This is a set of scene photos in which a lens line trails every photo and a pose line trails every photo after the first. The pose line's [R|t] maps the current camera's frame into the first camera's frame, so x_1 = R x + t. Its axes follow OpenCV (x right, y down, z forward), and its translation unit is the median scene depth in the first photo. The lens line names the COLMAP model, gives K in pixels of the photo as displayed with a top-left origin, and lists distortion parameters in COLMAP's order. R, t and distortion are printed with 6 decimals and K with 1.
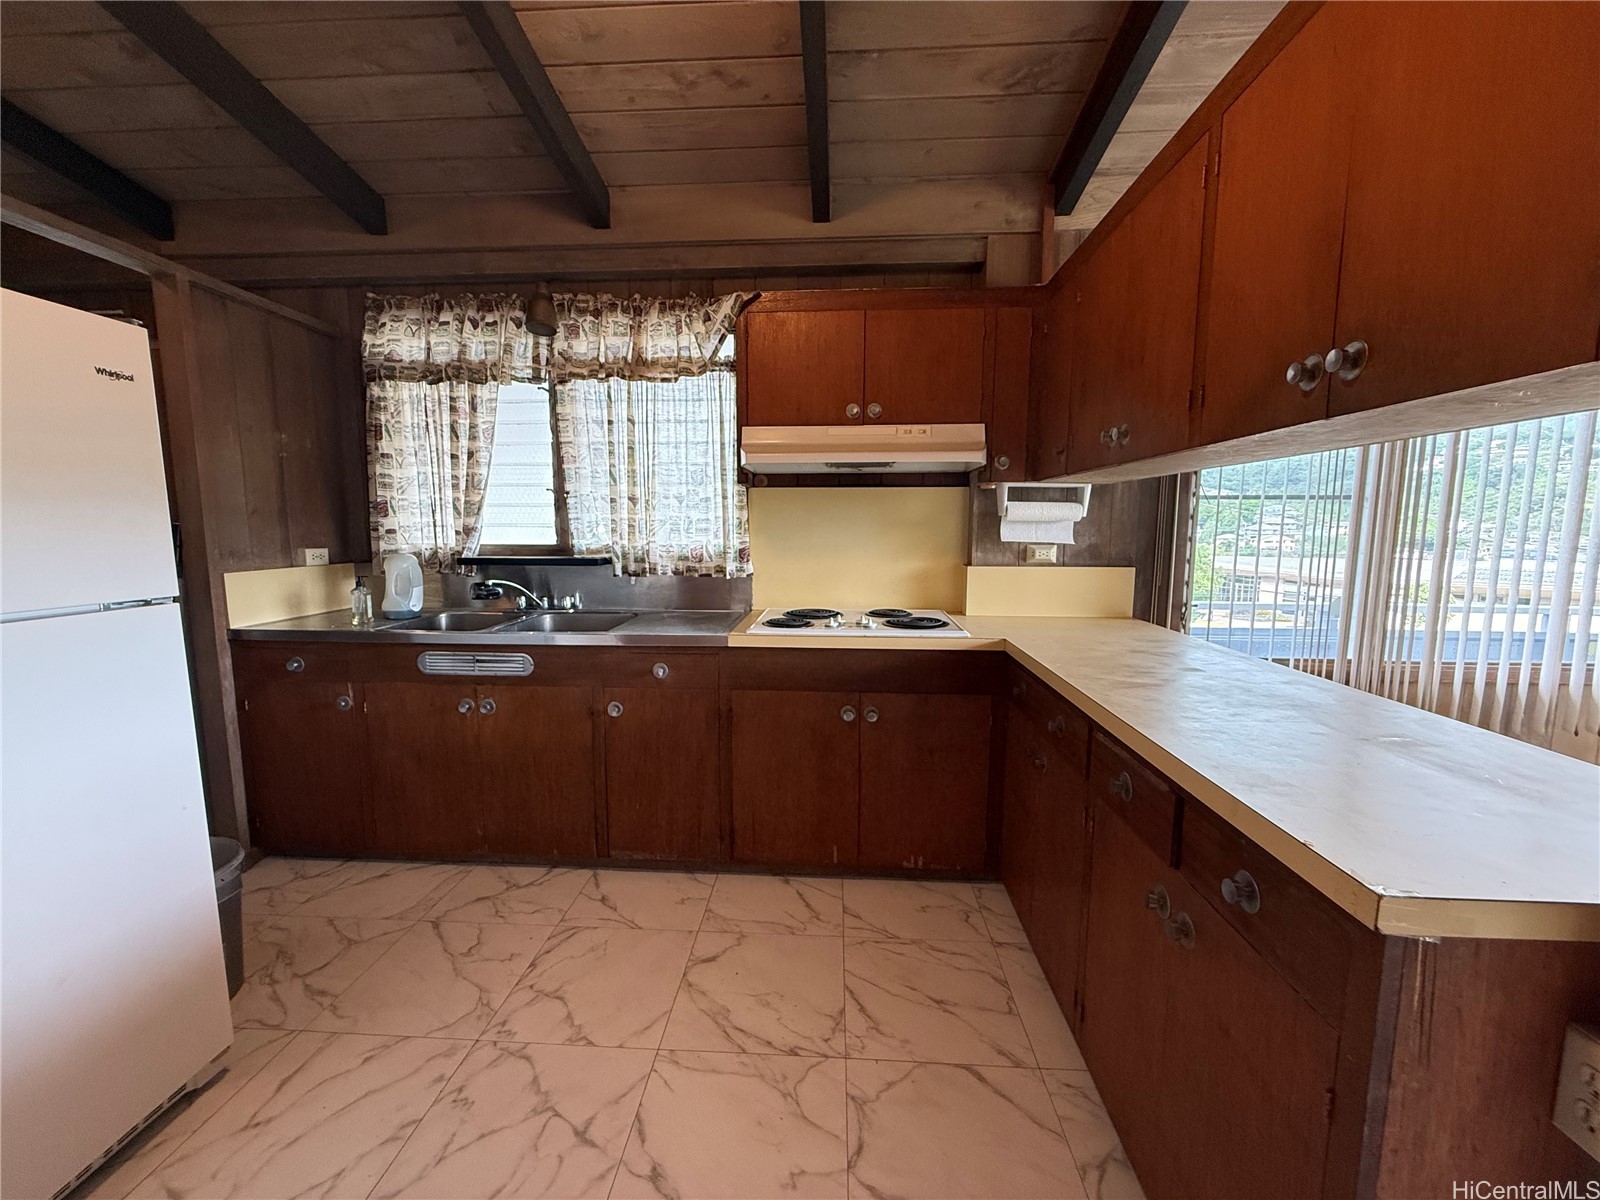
lens RADIAL K [[635.6, 0, 800.0], [0, 635.6, 600.0], [0, 0, 1]] dist [-0.000324, -0.000304]
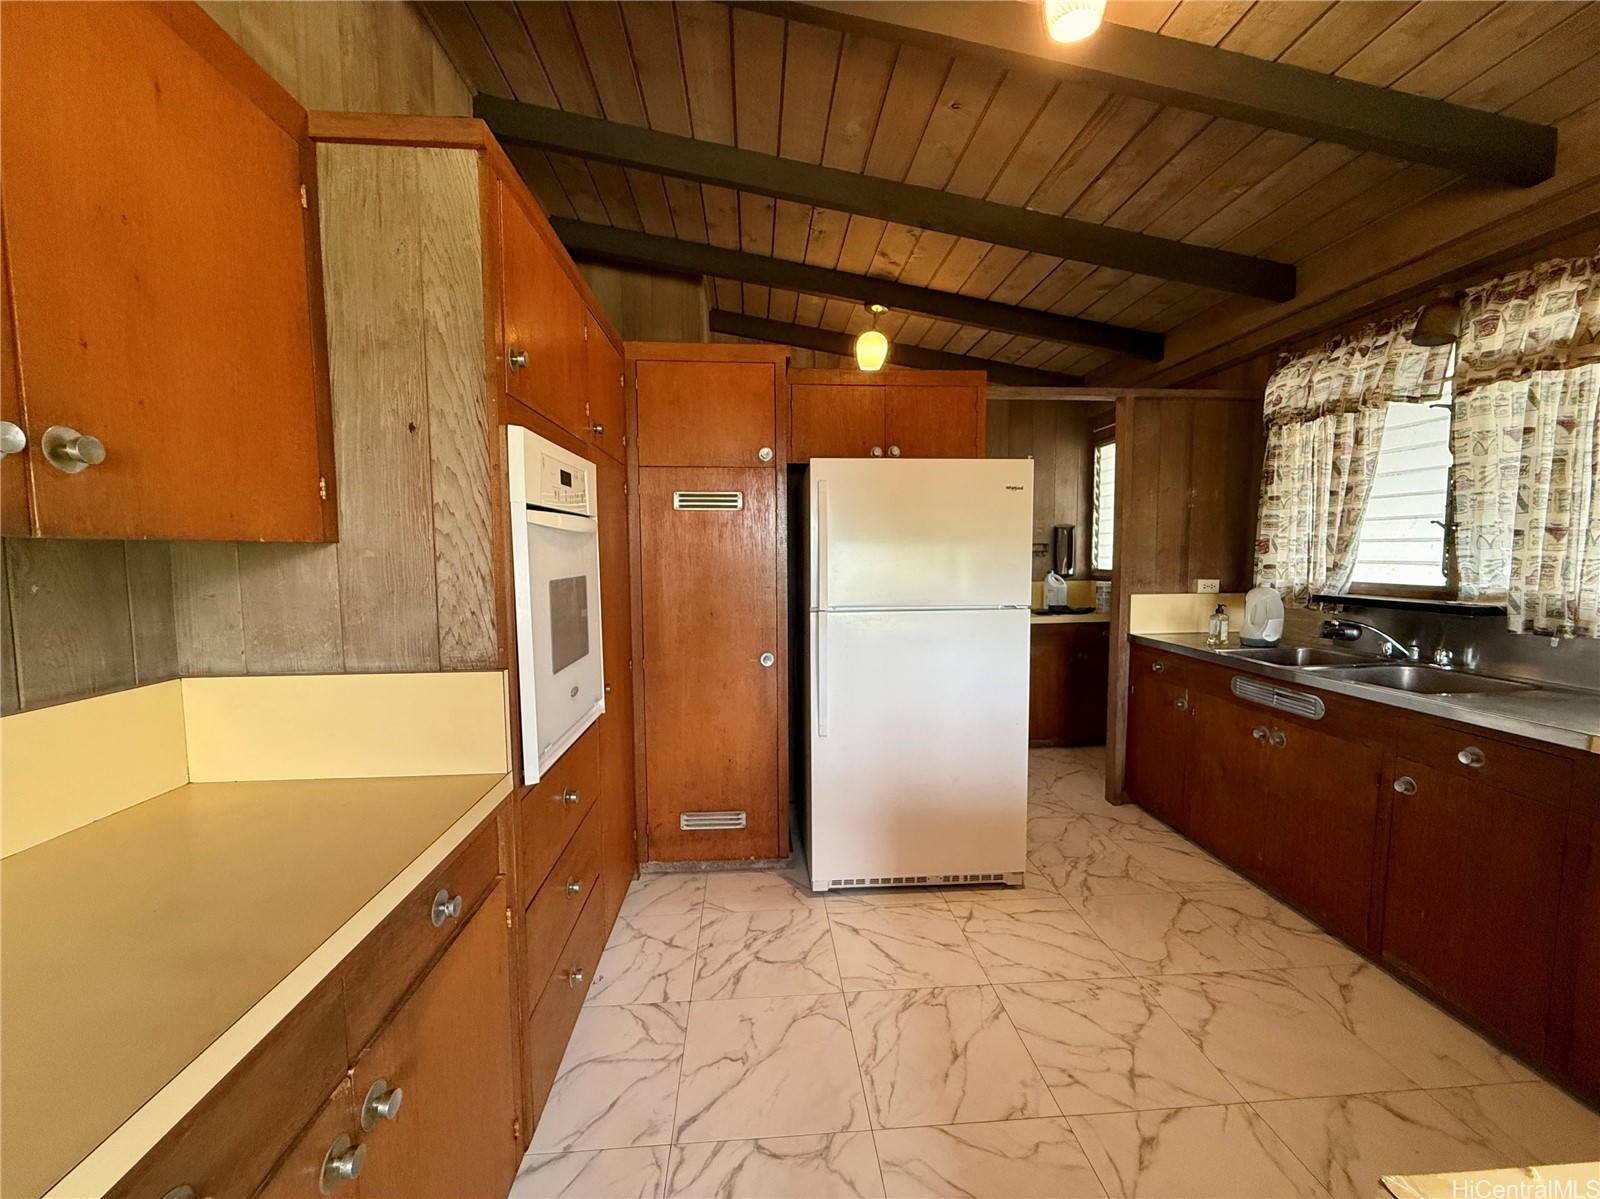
lens RADIAL K [[635.6, 0, 800.0], [0, 635.6, 599.5], [0, 0, 1]] dist [-0.000324, -0.000304]
pose [[0.132797, 0.073076, -0.988446, 0.349883], [-0.108804, 0.992326, 0.058745, -0.029284], [0.985153, 0.099745, 0.139729, 0.057891]]
